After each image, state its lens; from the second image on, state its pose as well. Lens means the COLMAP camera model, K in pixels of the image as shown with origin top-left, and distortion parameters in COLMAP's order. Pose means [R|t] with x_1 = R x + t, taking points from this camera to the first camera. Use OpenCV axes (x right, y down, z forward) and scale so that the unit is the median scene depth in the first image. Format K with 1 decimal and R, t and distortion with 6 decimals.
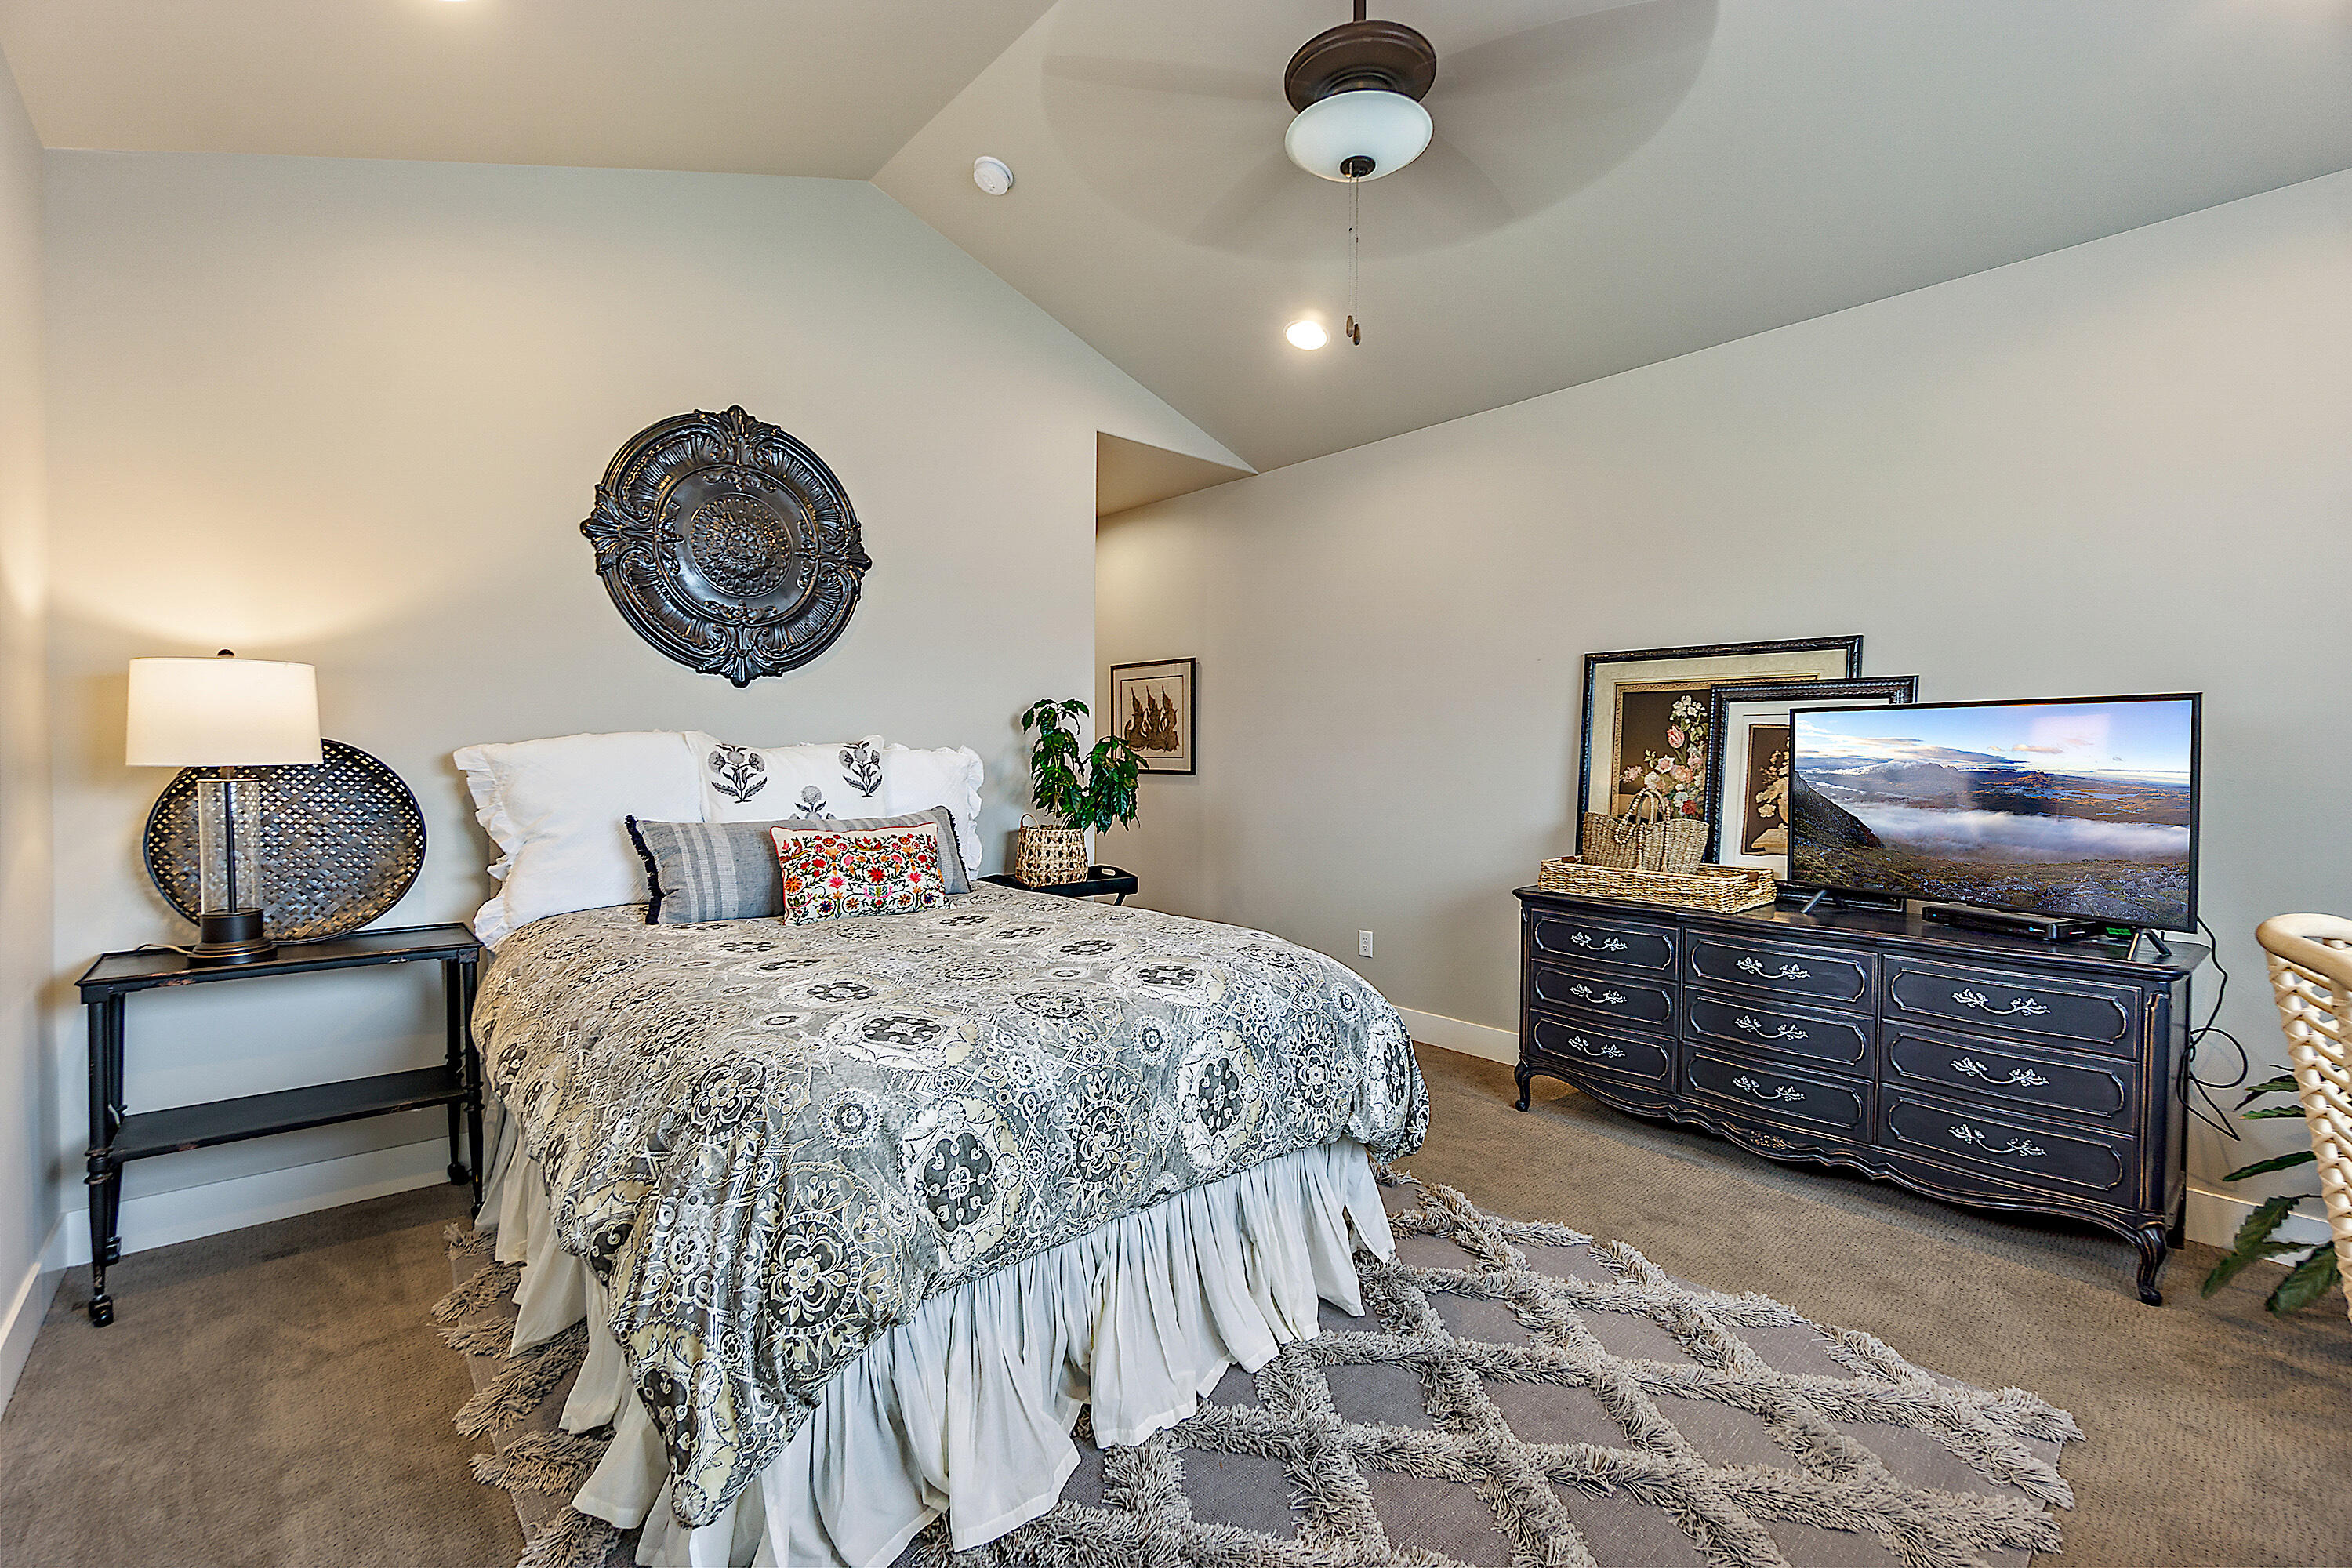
lens RADIAL K [[1012.1, 0, 1163.1], [0, 1012.1, 768.1], [0, 0, 1]] dist [-0.007362, 0.000997]
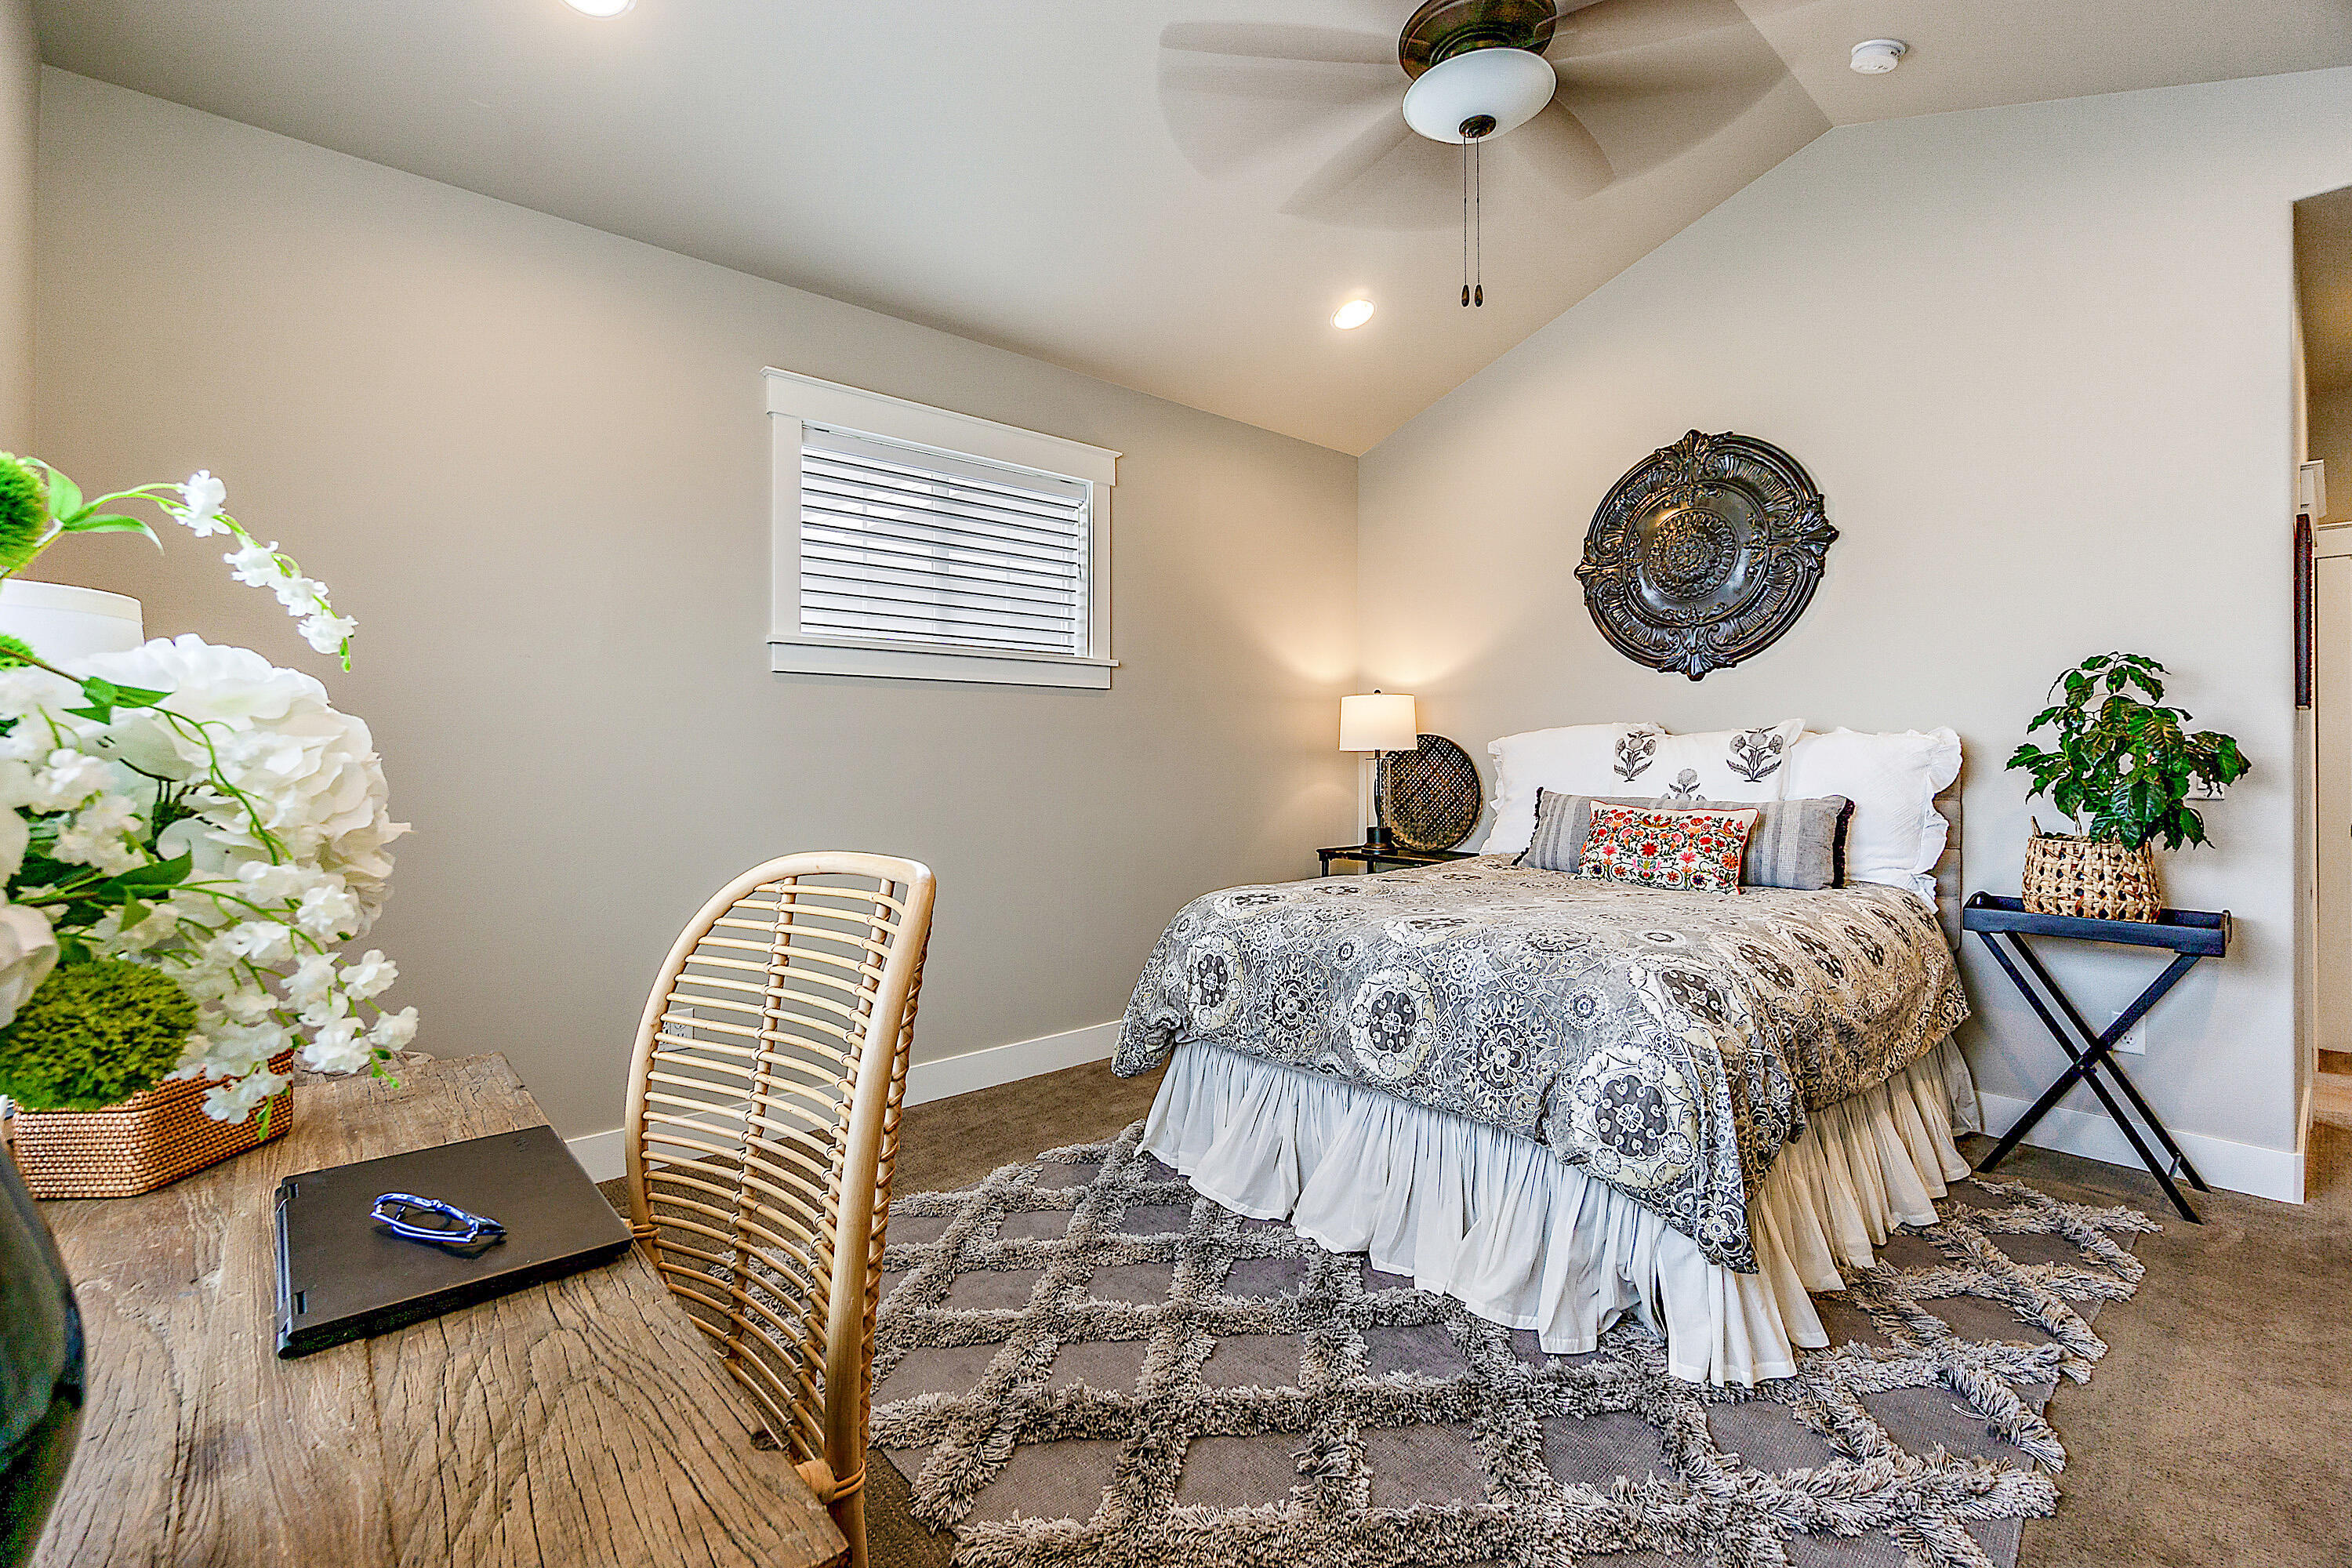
lens RADIAL K [[1030.0, 0, 1165.1], [0, 1030.0, 752.6], [0, 0, 1]] dist [-0.005084, 0.000025]
pose [[-0.009820, -0.008782, -0.999913, 0.807565], [-0.014447, 0.999858, -0.008639, 0.018860], [0.999847, 0.014361, -0.009946, 0.484146]]
